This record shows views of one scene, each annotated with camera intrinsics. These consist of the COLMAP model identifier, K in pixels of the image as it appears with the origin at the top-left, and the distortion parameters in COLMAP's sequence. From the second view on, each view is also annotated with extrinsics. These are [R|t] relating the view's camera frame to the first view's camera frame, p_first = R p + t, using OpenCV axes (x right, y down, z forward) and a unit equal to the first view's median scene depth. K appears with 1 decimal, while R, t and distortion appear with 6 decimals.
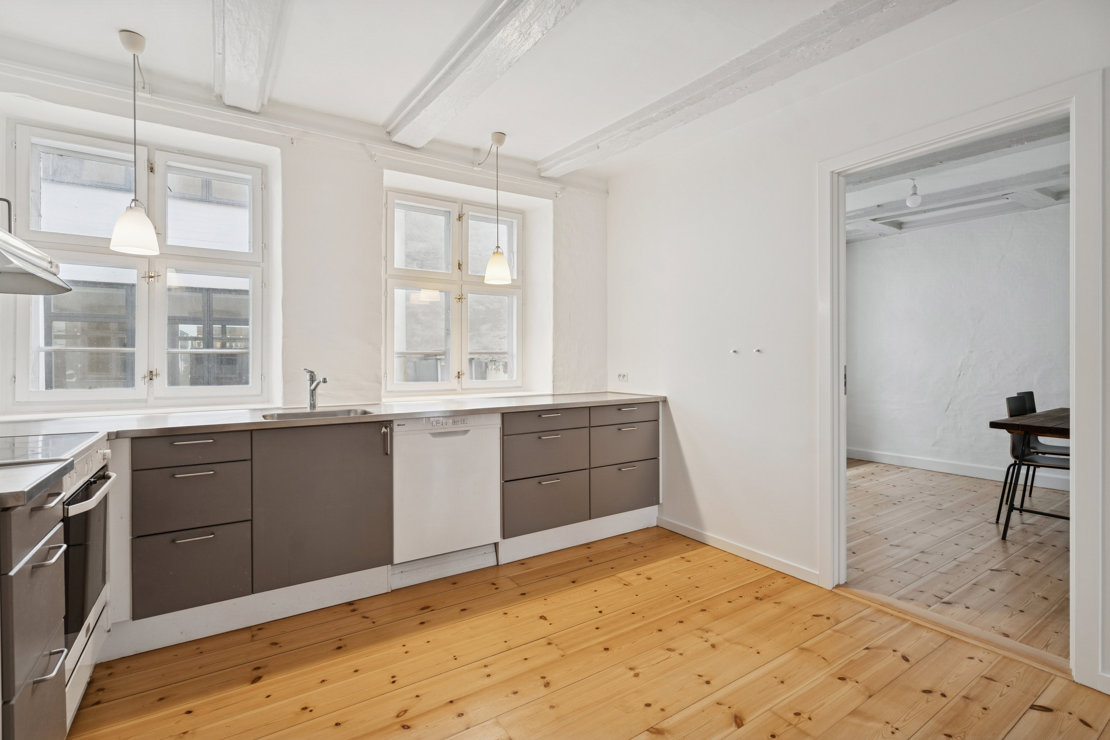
lens RADIAL K [[507.5, 0, 546.5], [0, 507.5, 360.0], [0, 0, 1]] dist [-0.002304, 0.000632]
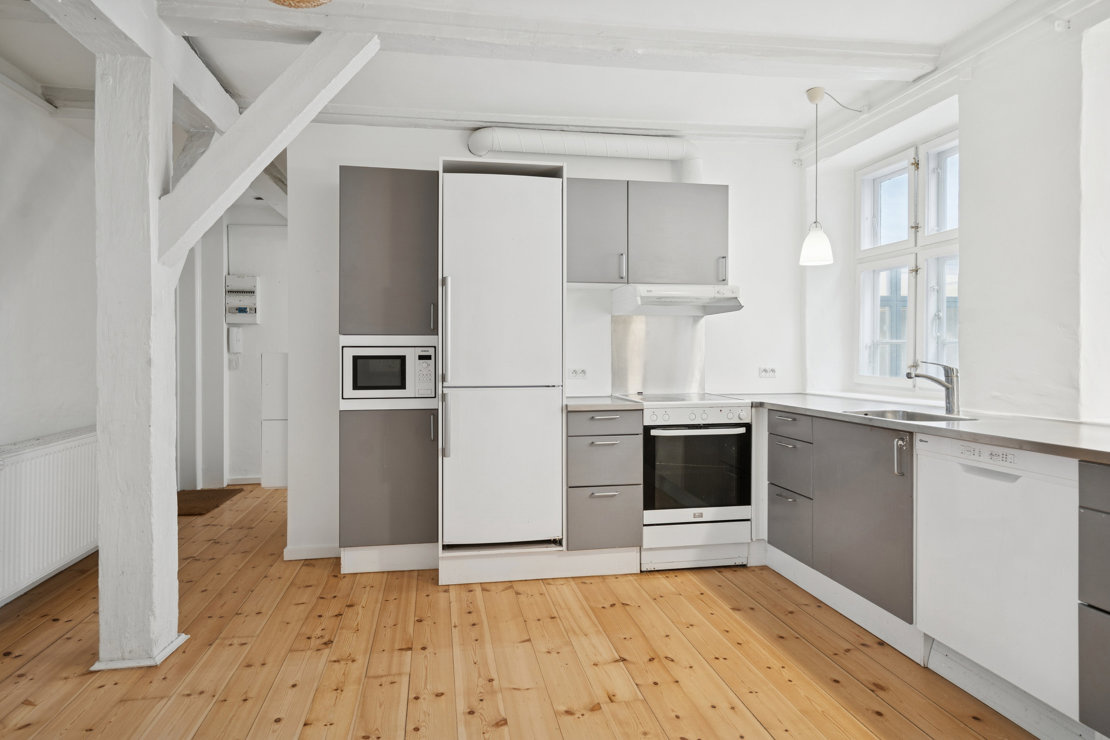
lens RADIAL K [[640.8, 0, 545.8], [0, 640.8, 357.4], [0, 0, 1]] dist [0.003077, 0.000930]
pose [[-0.395265, 0.009166, -0.918522, 0.658522], [-0.000343, 0.999949, 0.010126, 0.000110], [0.918567, 0.004318, -0.395241, 0.750947]]
